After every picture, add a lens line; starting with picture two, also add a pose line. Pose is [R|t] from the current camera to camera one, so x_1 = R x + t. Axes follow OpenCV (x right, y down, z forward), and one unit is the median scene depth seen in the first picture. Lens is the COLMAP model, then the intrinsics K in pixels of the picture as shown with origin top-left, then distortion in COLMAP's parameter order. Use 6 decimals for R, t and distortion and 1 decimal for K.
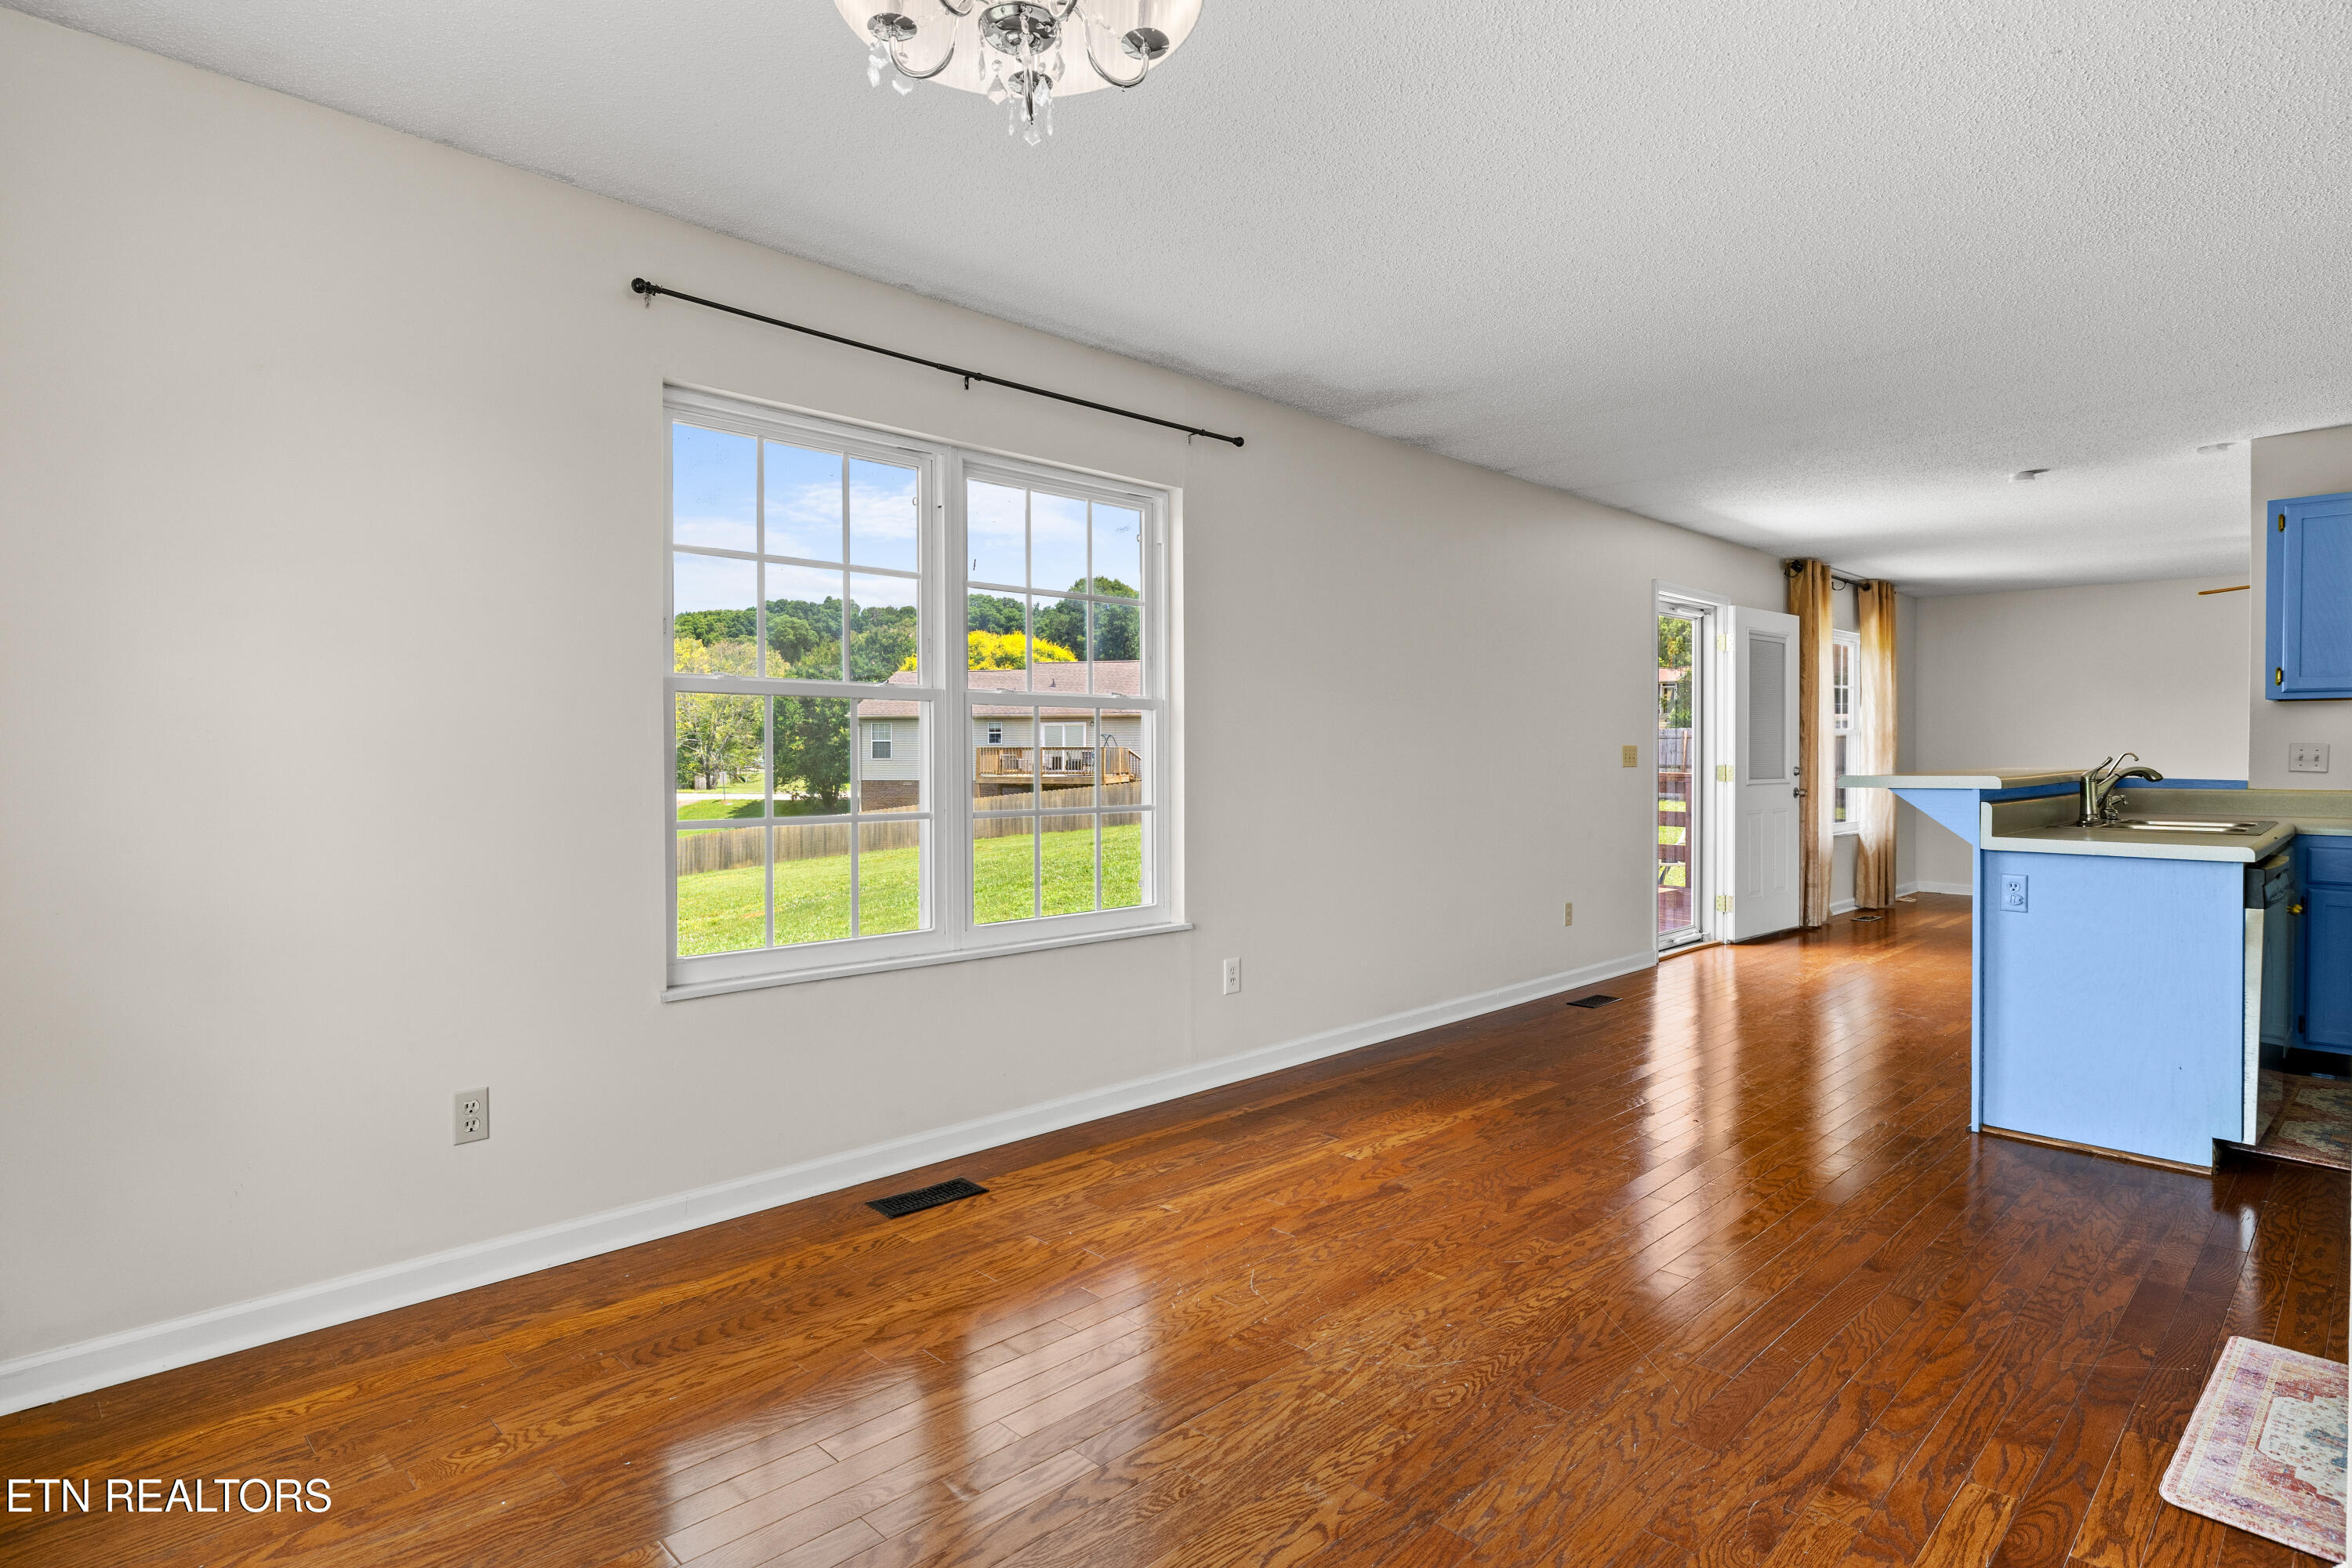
lens RADIAL K [[1232.7, 0, 1169.0], [0, 1232.7, 766.3], [0, 0, 1]] dist [-0.004270, -0.000018]
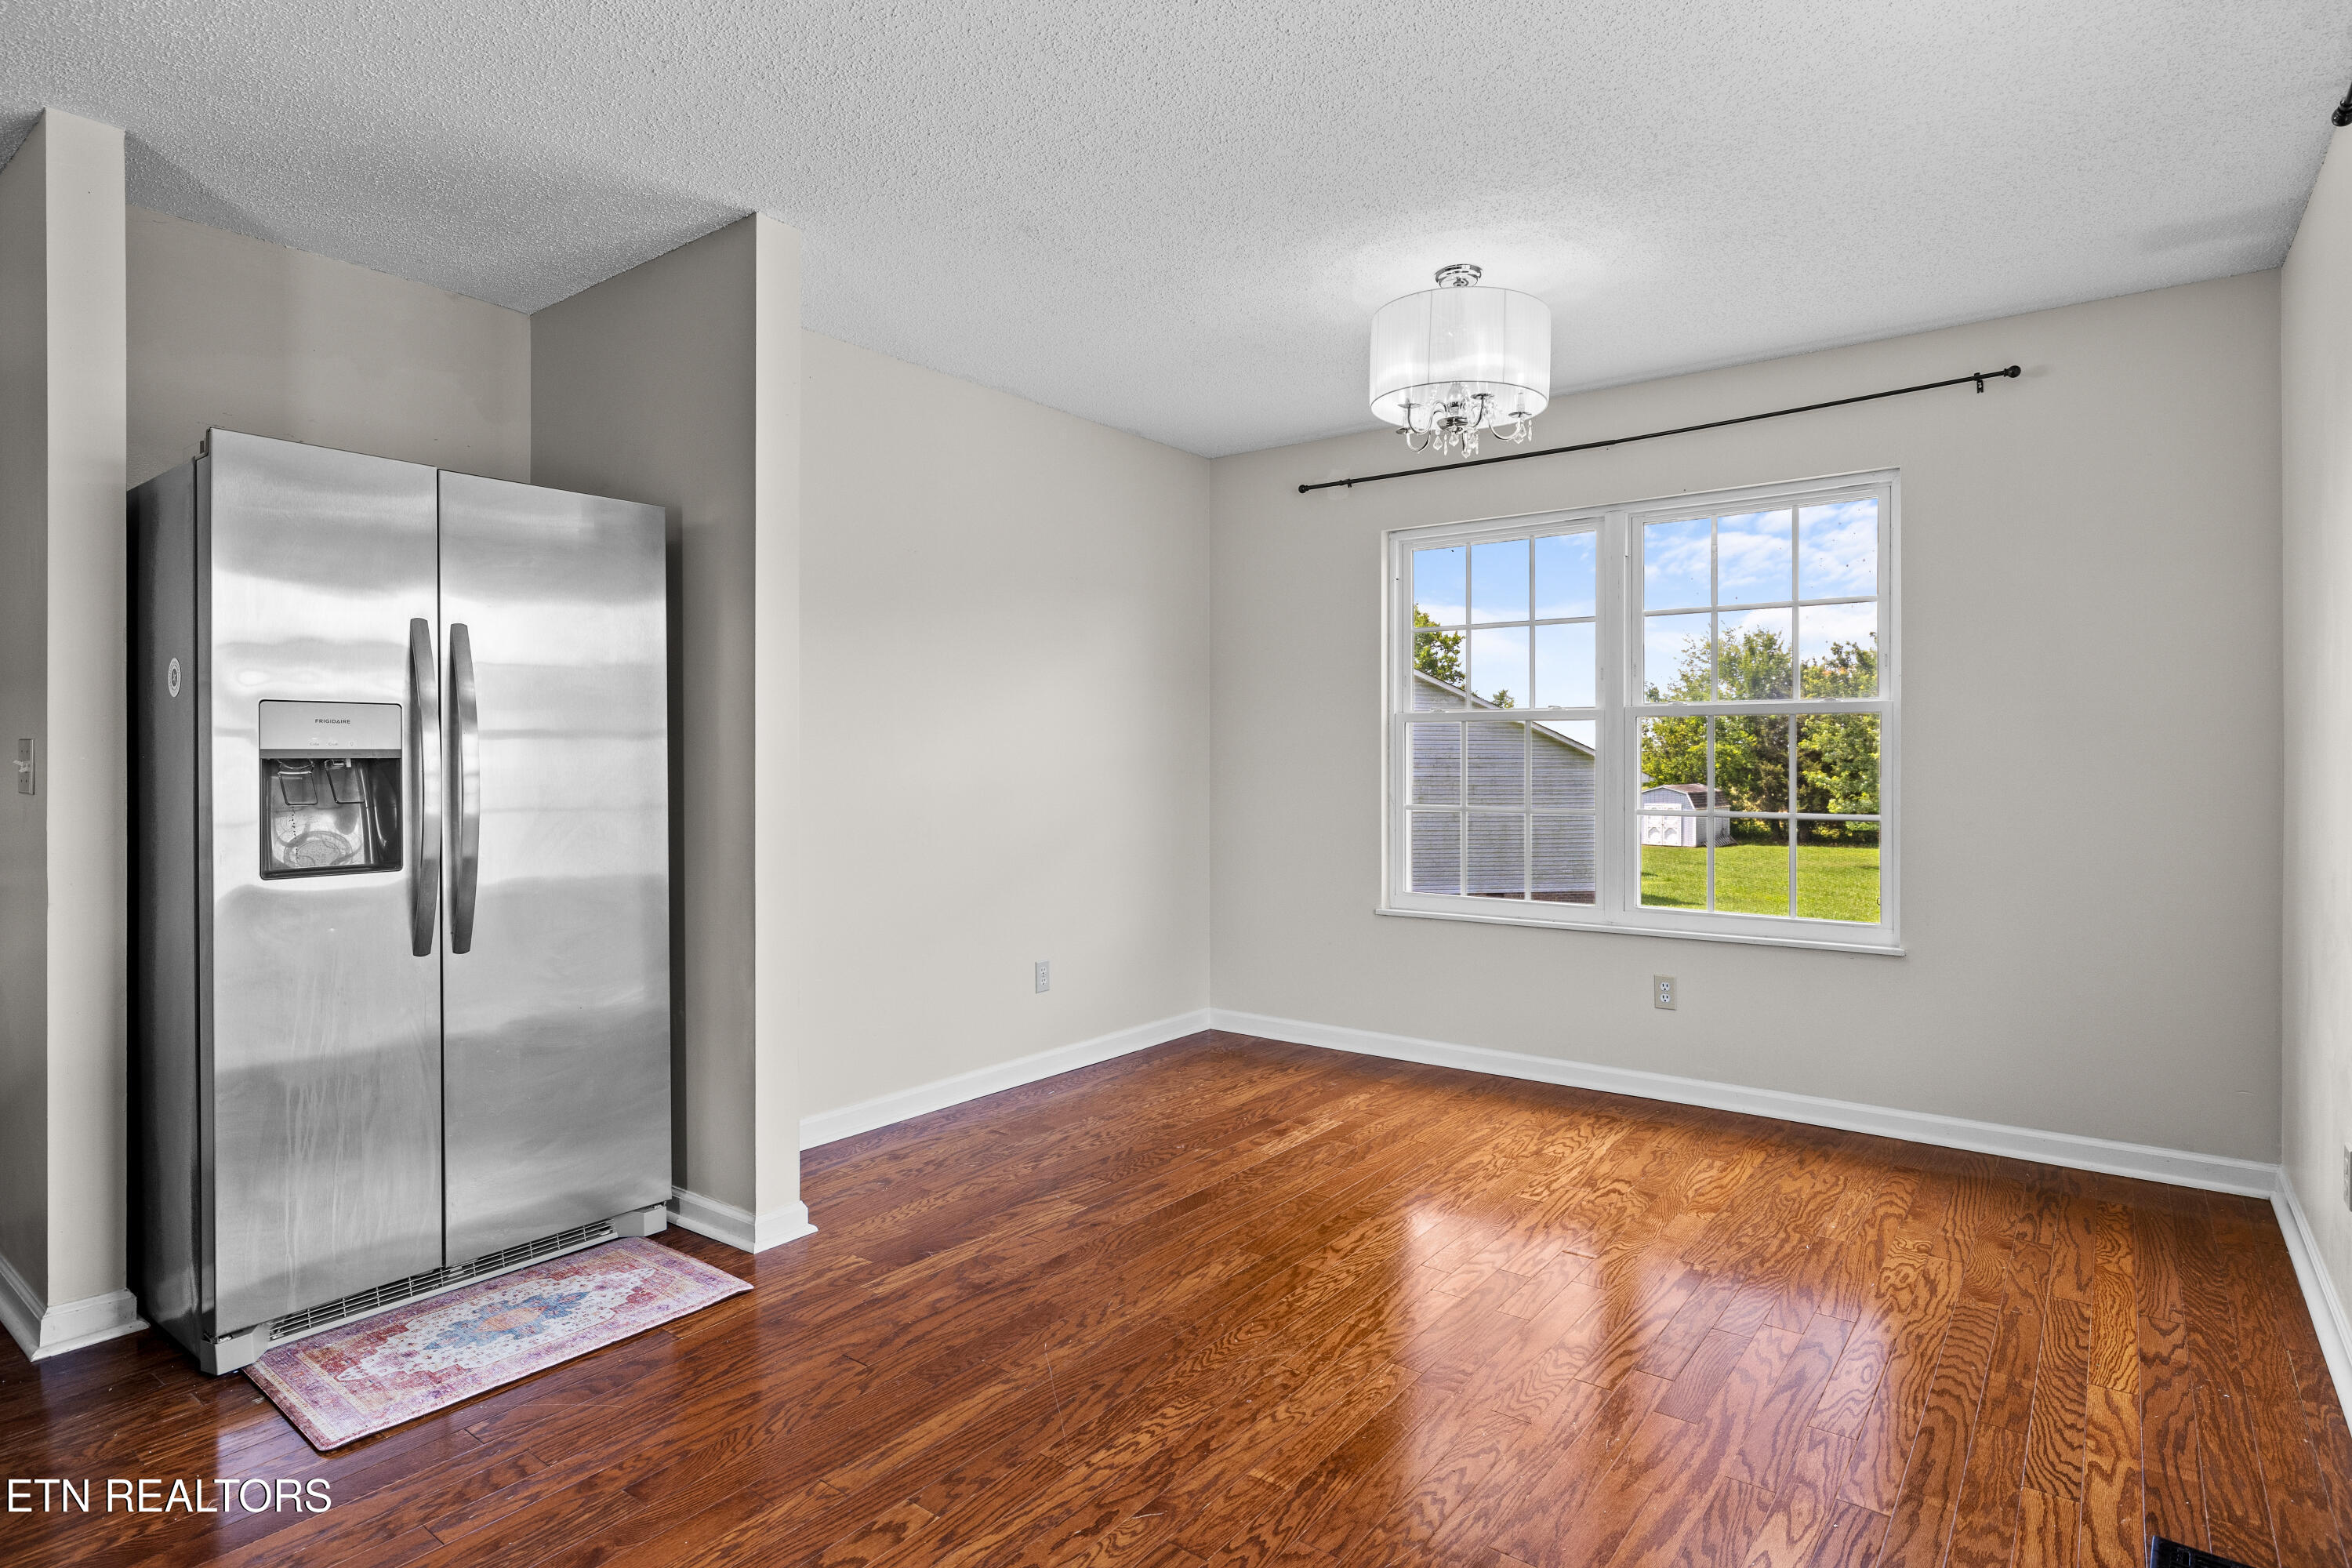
lens RADIAL K [[1232.7, 0, 1169.0], [0, 1232.7, 766.3], [0, 0, 1]] dist [-0.004270, -0.000018]
pose [[-0.991045, -0.002002, -0.133512, 0.362122], [-0.004231, 0.999856, 0.016413, -0.016914], [0.133460, 0.016831, -0.990911, 1.671330]]
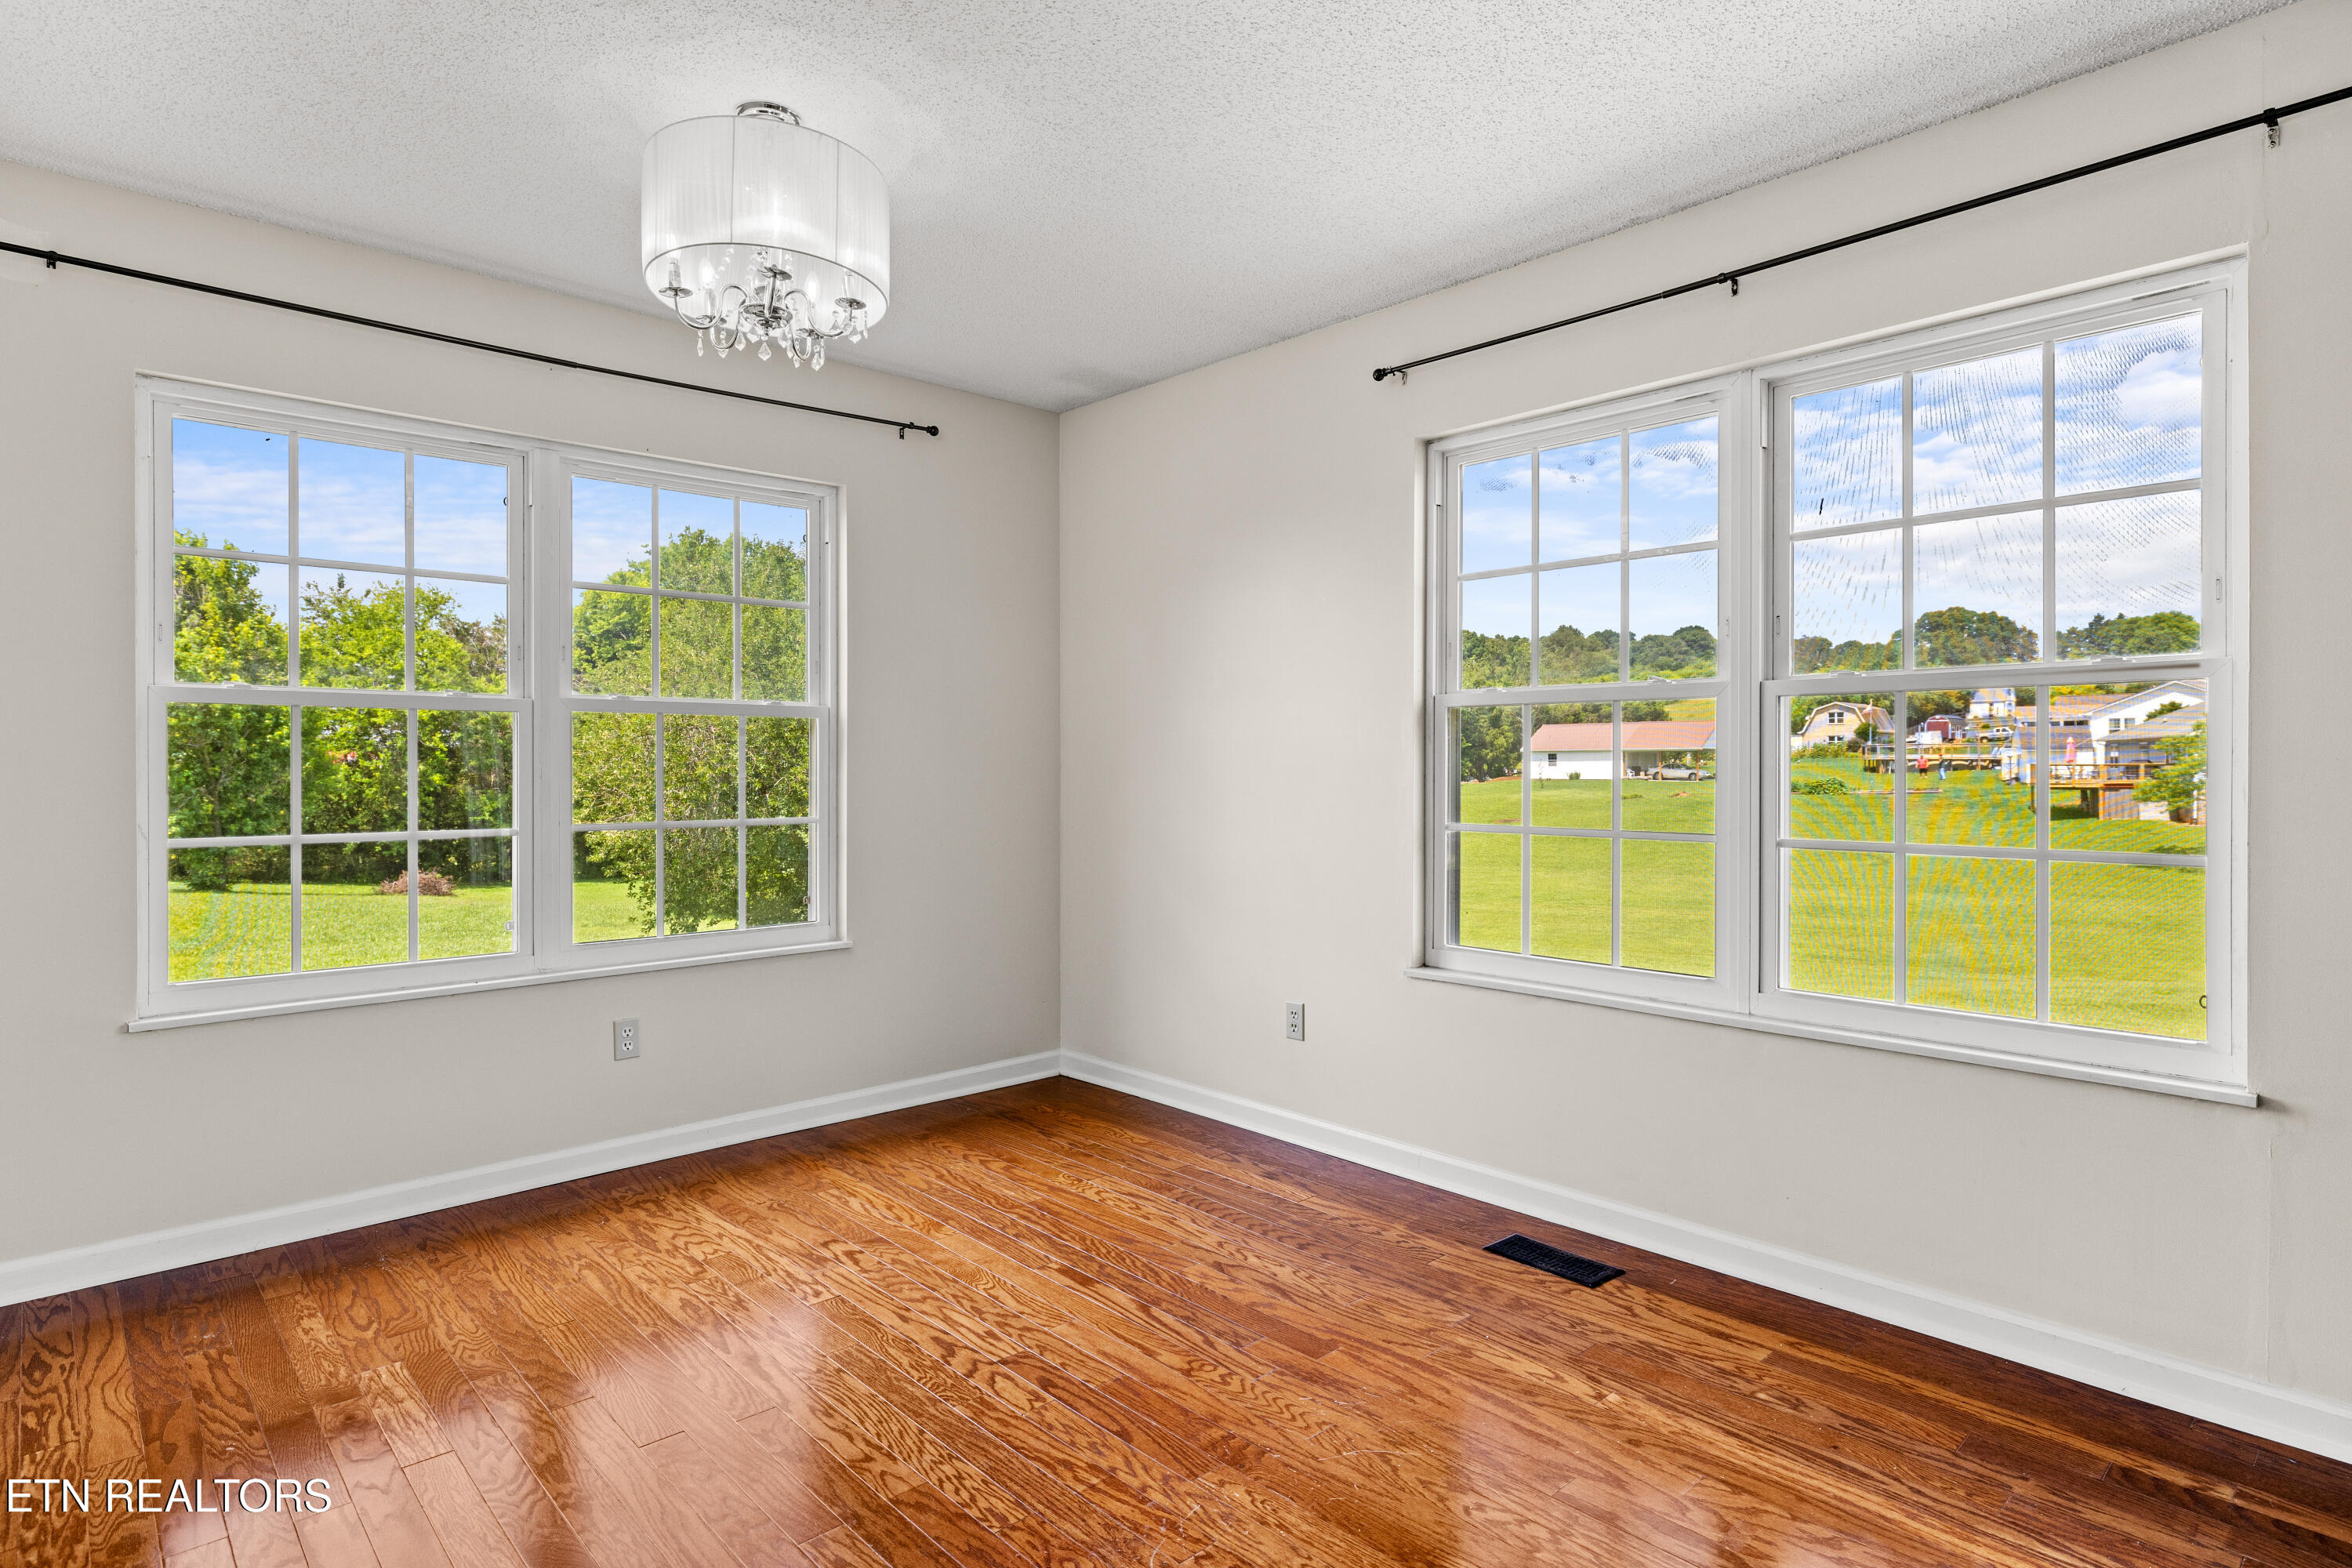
lens RADIAL K [[1232.7, 0, 1169.0], [0, 1232.7, 766.3], [0, 0, 1]] dist [-0.004270, -0.000018]
pose [[-0.033791, -0.000044, -0.999429, 0.807948], [-0.009772, 0.999952, 0.000286, -0.004637], [0.999381, 0.009776, -0.033789, 0.862998]]
